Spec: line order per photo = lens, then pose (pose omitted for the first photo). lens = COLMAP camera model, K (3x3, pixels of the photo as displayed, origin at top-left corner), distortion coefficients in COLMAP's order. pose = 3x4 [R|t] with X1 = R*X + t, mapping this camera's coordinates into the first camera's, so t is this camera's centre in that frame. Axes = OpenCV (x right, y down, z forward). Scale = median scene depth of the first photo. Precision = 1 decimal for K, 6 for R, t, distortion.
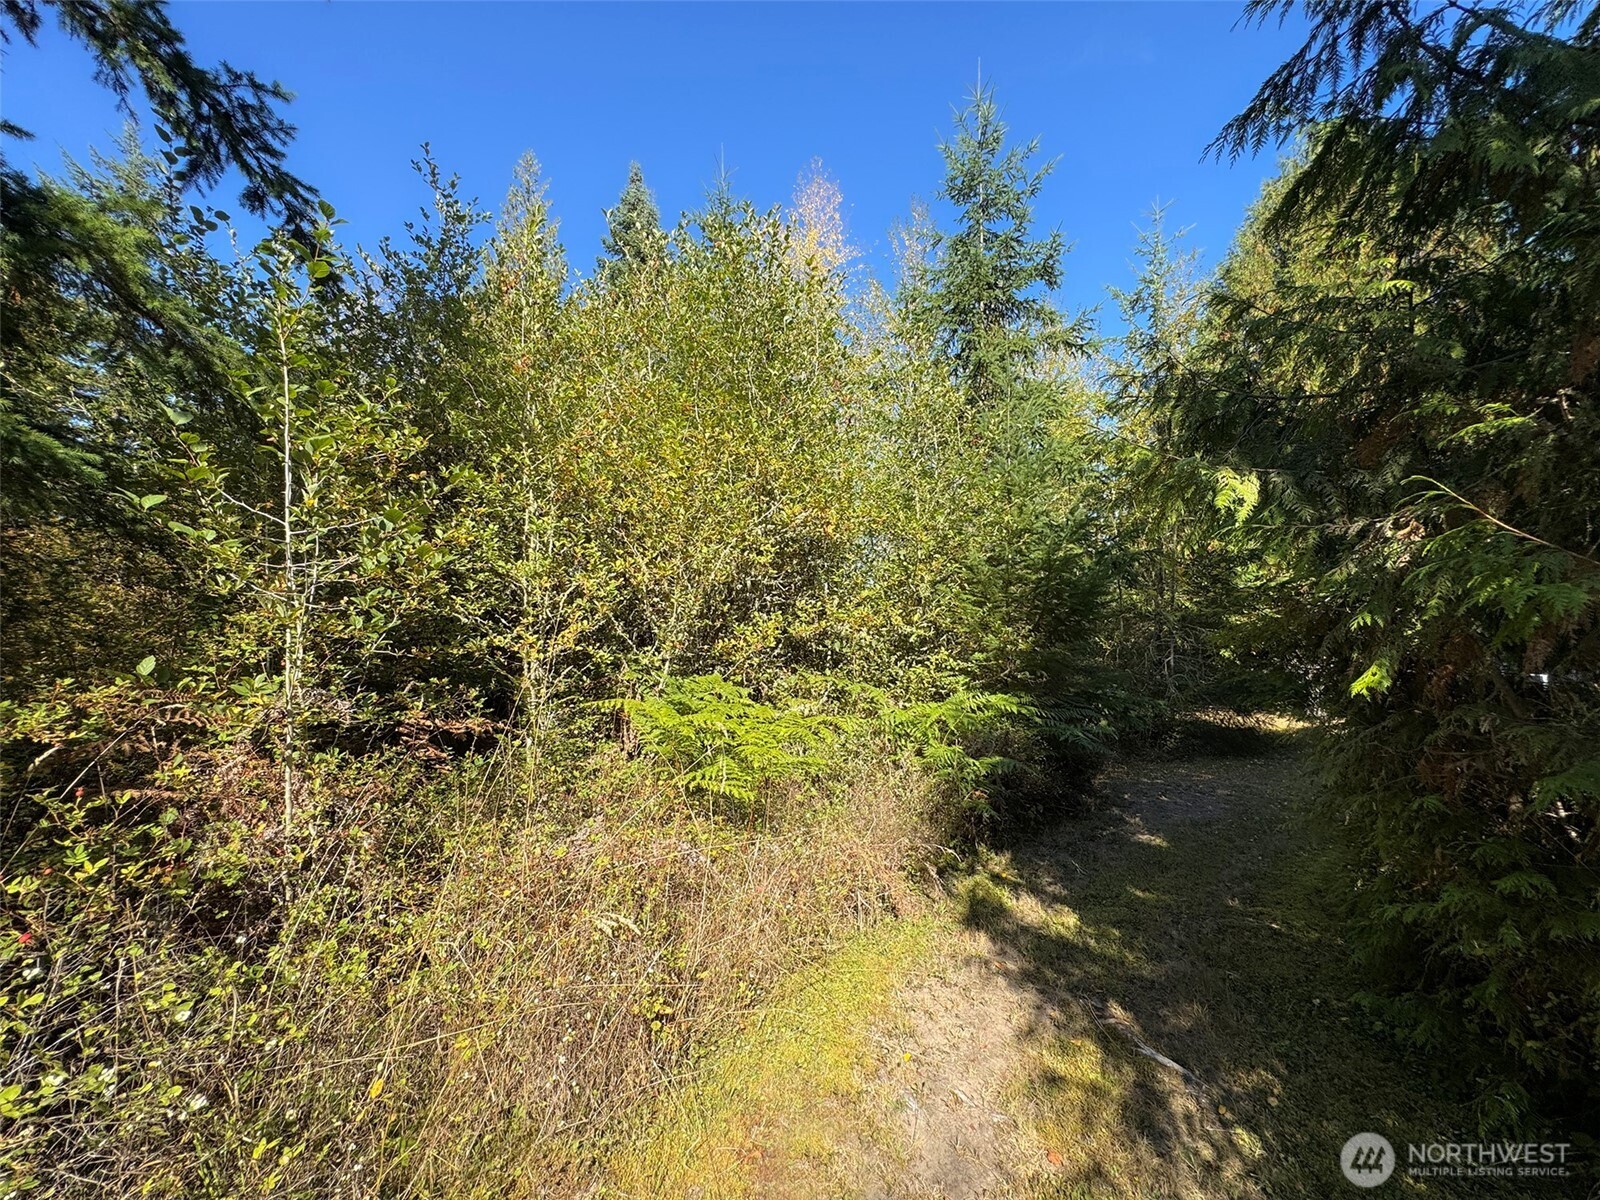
lens RADIAL K [[641.5, 0, 798.7], [0, 641.5, 600.5], [0, 0, 1]] dist [-0.001645, -0.000071]
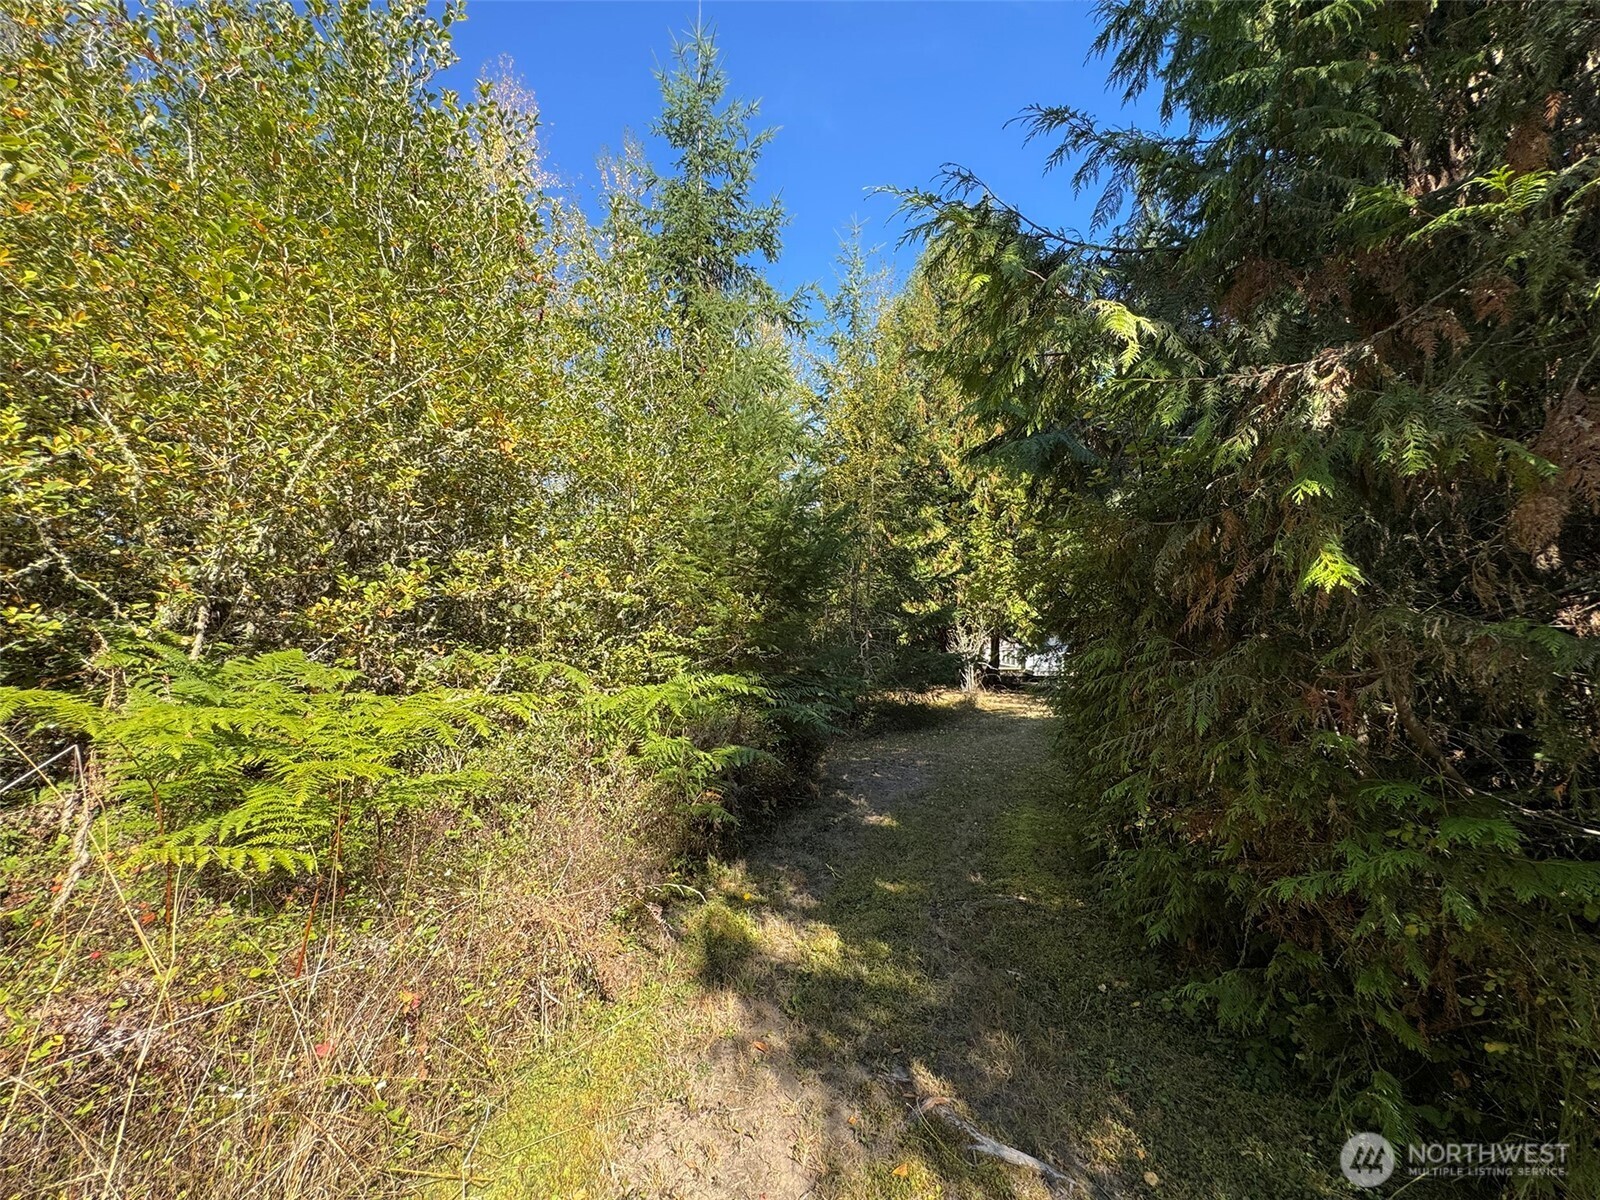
lens RADIAL K [[641.5, 0, 802.1], [0, 641.5, 599.1], [0, 0, 1]] dist [-0.001645, -0.000071]
pose [[0.895222, 0.011280, 0.445477, 0.024388], [-0.010108, 0.999936, -0.005008, 0.055759], [-0.445506, -0.000019, 0.895279, 0.214486]]
